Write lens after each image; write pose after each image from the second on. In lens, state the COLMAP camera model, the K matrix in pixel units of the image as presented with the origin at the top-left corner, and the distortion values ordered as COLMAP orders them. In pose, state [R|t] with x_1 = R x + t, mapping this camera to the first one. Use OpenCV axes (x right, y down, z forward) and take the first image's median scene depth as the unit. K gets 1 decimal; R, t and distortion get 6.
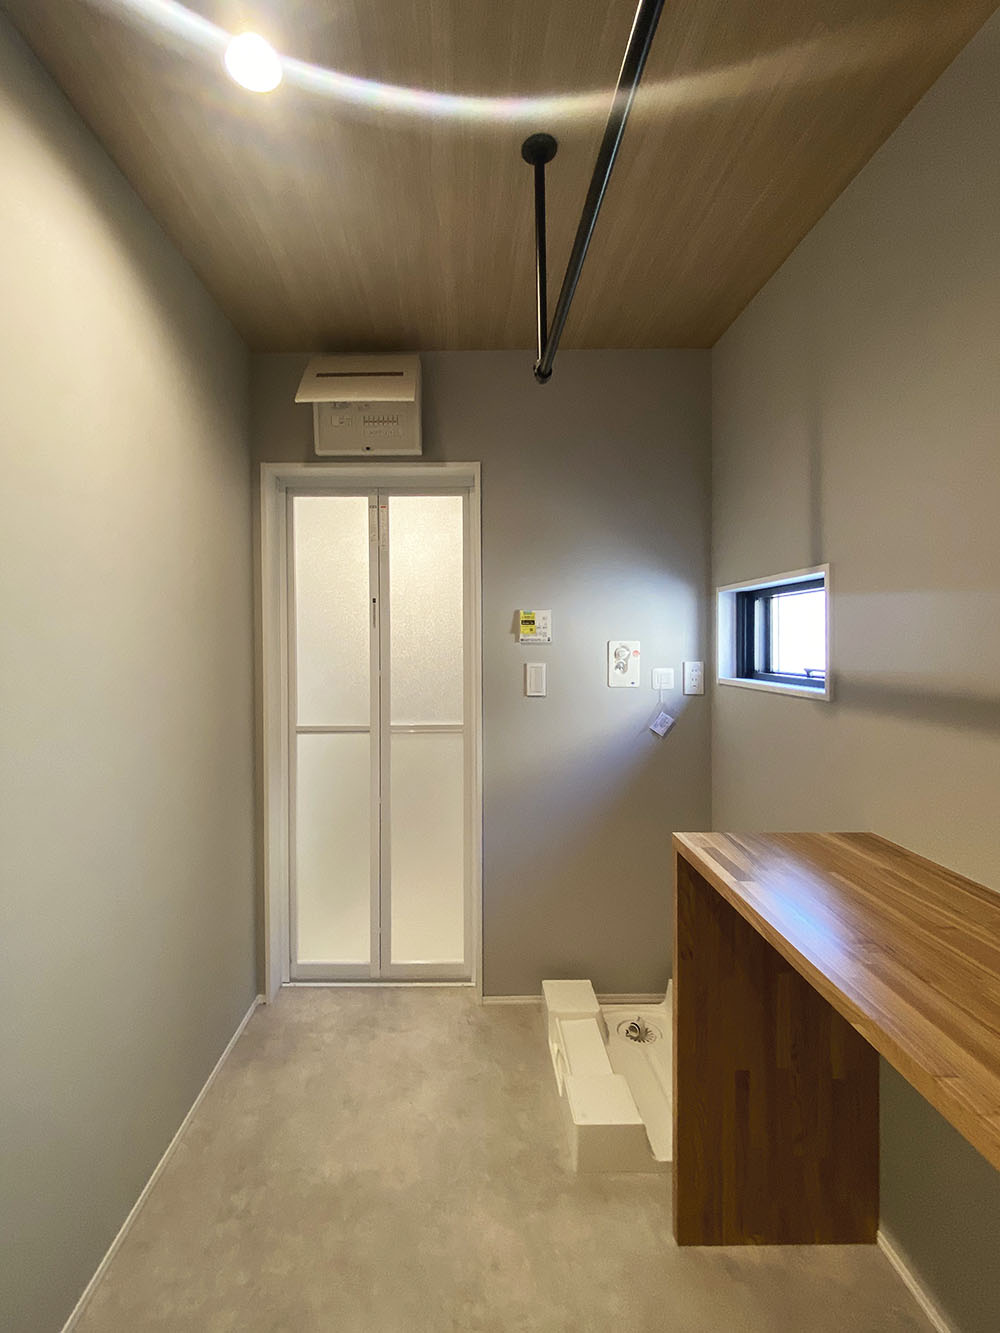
lens RADIAL K [[551.1, 0, 481.7], [0, 551.1, 643.4], [0, 0, 1]] dist [0.008318, -0.001869]
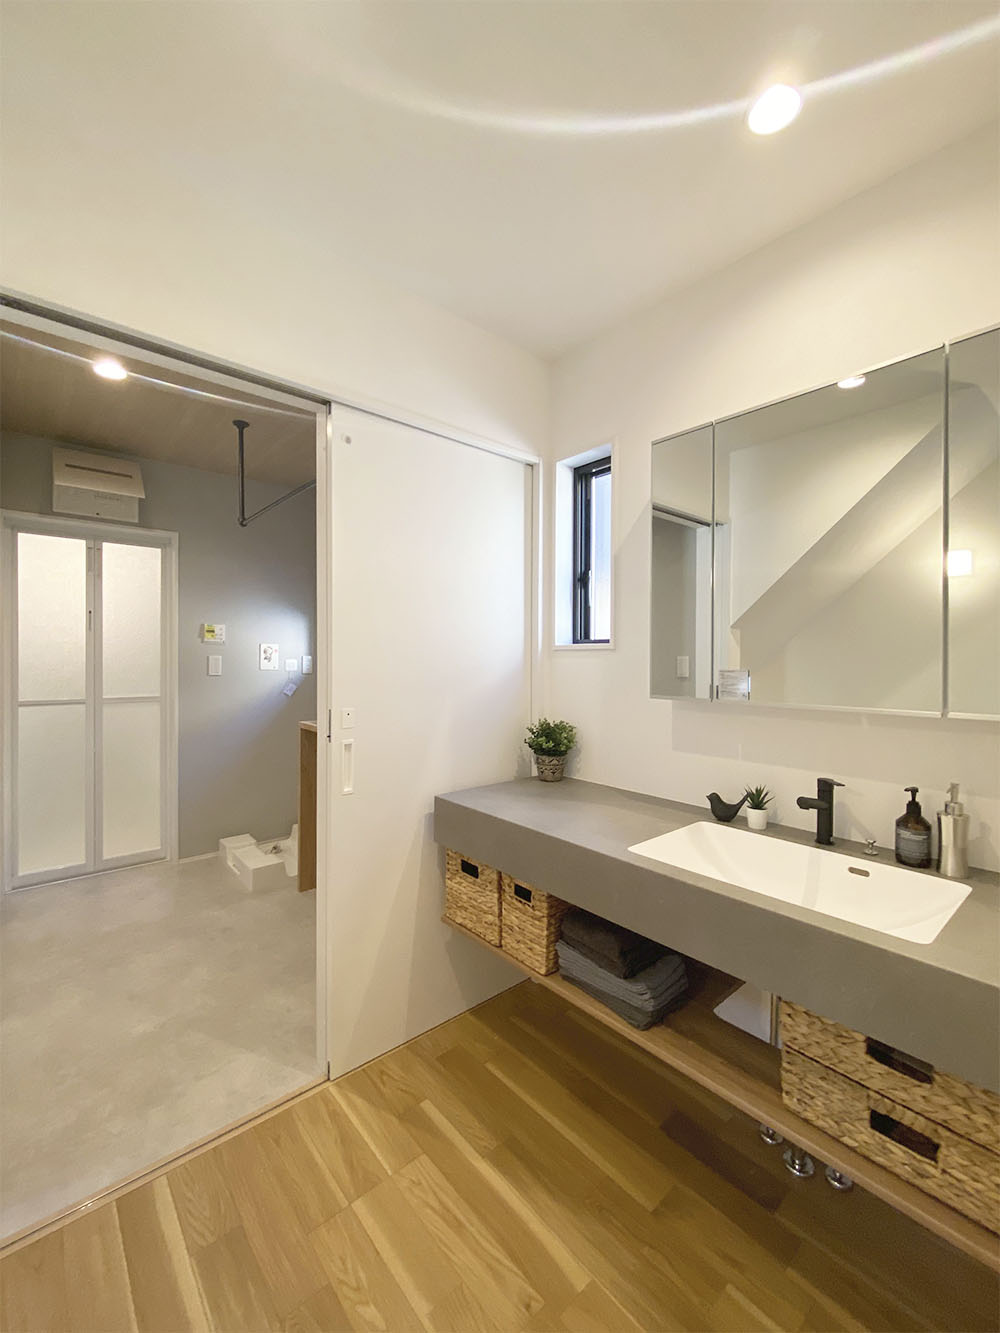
lens RADIAL K [[550.3, 0, 502.4], [0, 550.3, 663.5], [0, 0, 1]] dist [0.007812, -0.003289]
pose [[0.757057, 0.001313, 0.653348, -0.336070], [-0.001680, 0.999999, -0.000063, 0.057460], [-0.653347, -0.001050, 0.757058, -0.846697]]
